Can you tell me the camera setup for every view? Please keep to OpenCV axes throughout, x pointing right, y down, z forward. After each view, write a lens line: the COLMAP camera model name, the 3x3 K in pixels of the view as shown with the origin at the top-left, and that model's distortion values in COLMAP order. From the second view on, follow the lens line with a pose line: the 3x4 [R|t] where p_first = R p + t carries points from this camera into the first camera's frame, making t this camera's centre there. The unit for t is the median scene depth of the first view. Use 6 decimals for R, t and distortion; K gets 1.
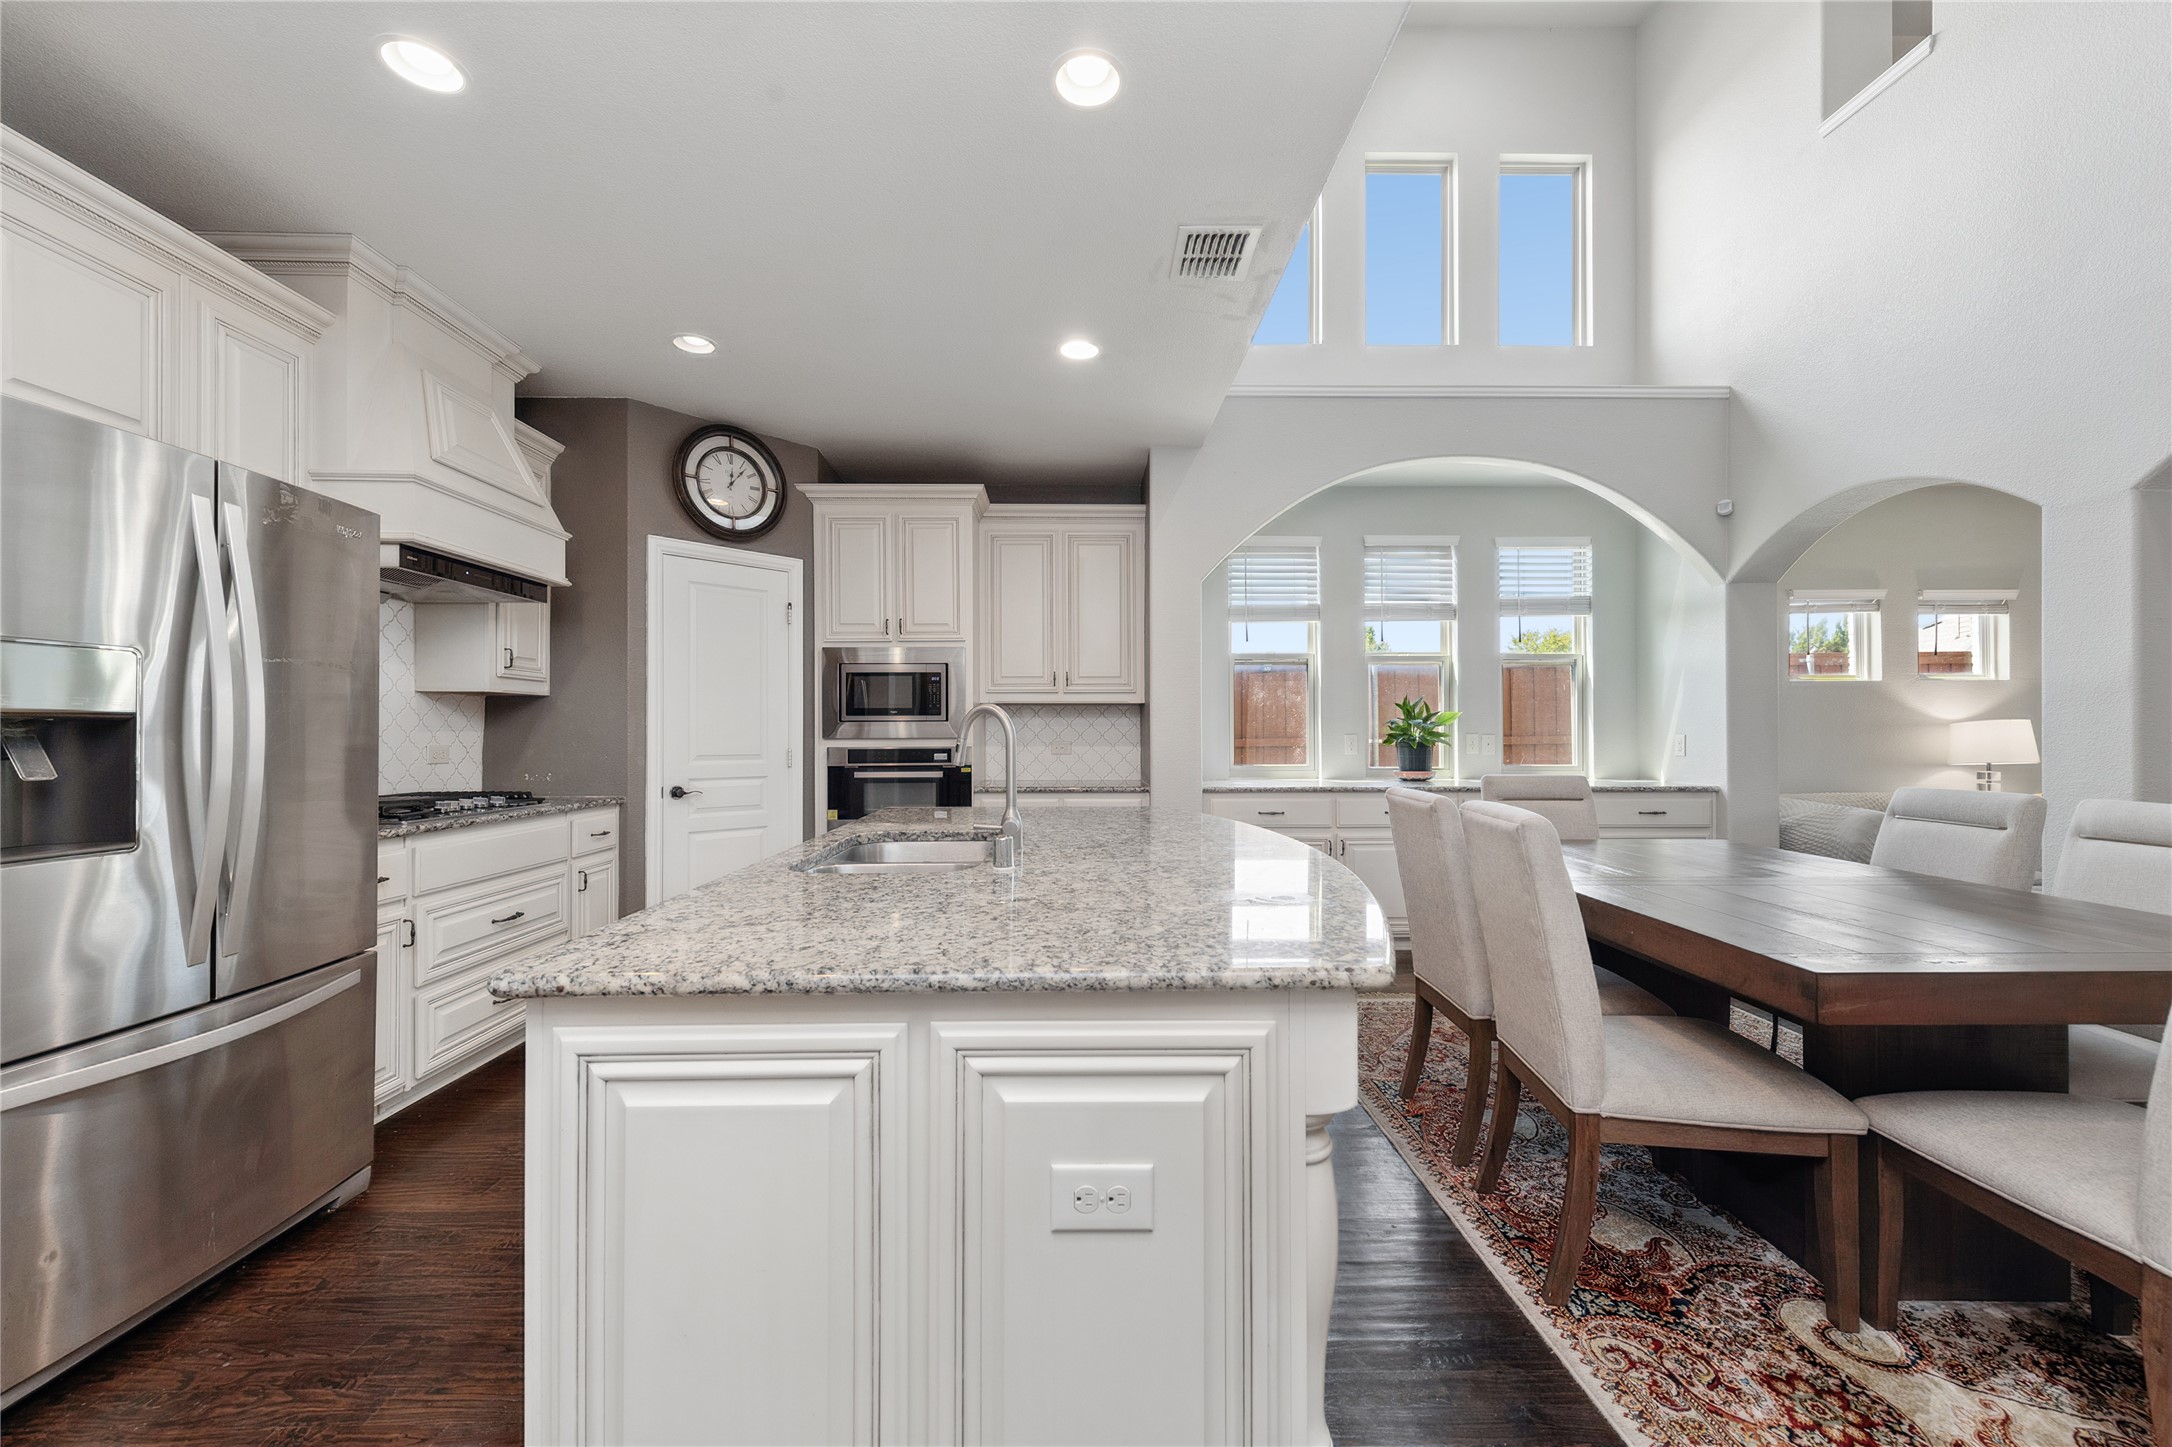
lens RADIAL K [[857.6, 0, 1086.4], [0, 857.6, 738.7], [0, 0, 1]] dist [0.003663, 0.000019]
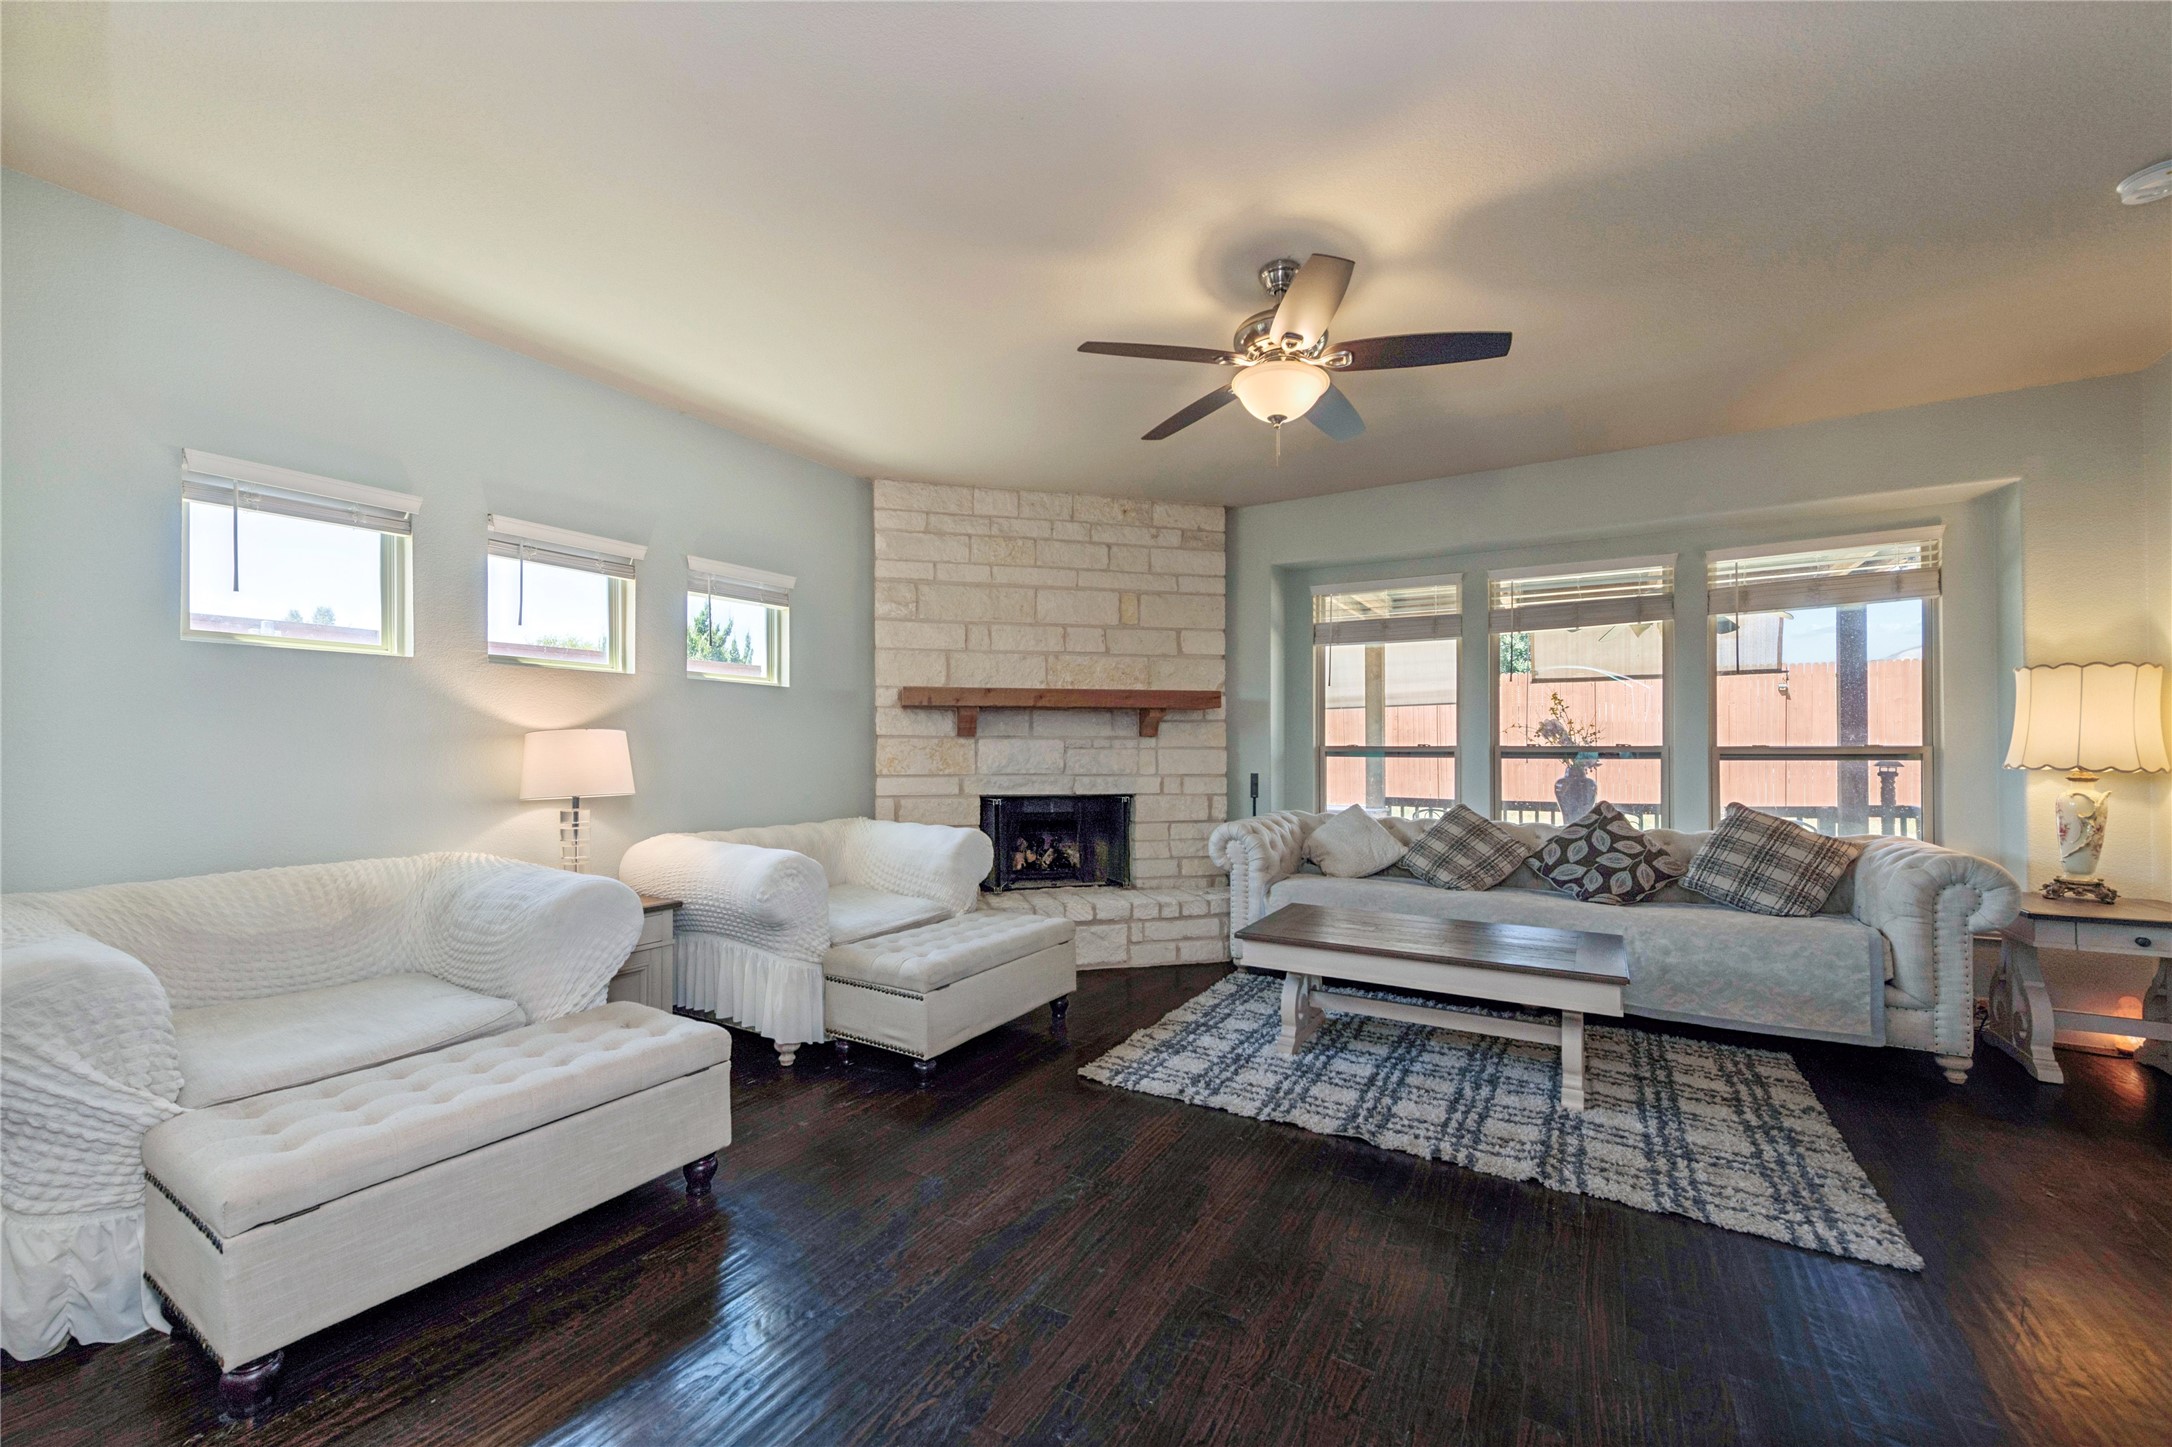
lens RADIAL K [[857.6, 0, 1086.4], [0, 857.6, 738.7], [0, 0, 1]] dist [0.003663, 0.000019]
pose [[0.526976, 0.015858, 0.849732, 0.780457], [-0.002940, 0.999854, -0.016837, -0.005766], [-0.849875, 0.006375, 0.526946, 0.369957]]
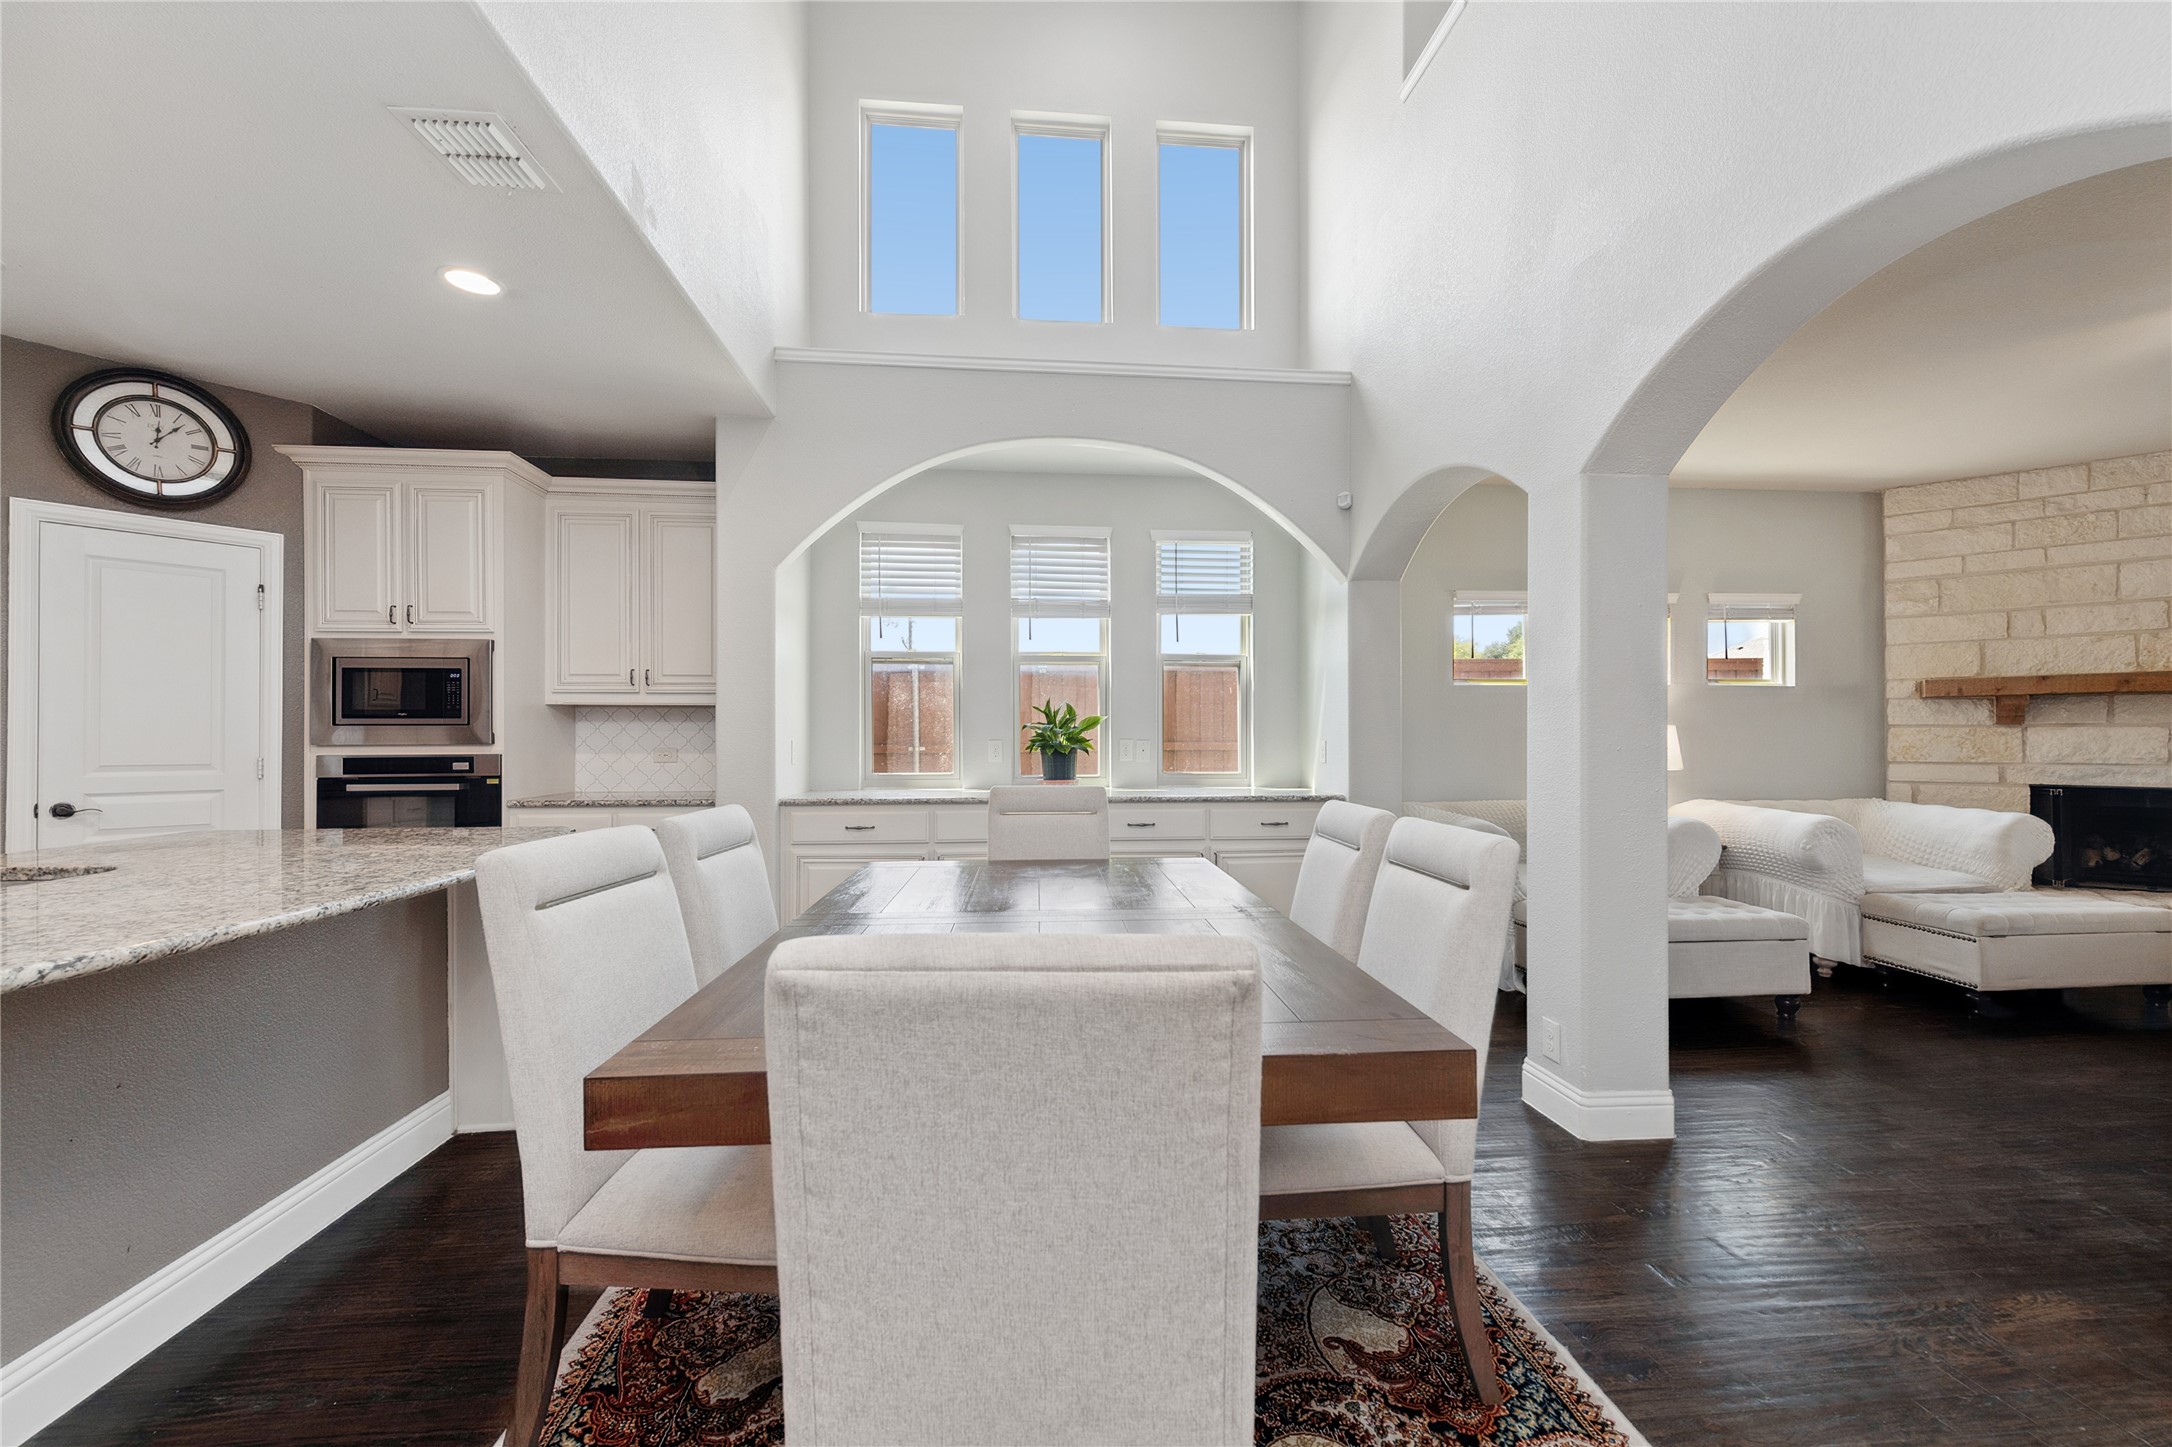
lens RADIAL K [[857.6, 0, 1086.4], [0, 857.6, 738.7], [0, 0, 1]] dist [0.003663, 0.000019]
pose [[0.996803, 0.001159, 0.079893, 0.379880], [-0.001060, 0.999999, -0.001289, -0.006054], [-0.079895, 0.001200, 0.996803, 0.084466]]
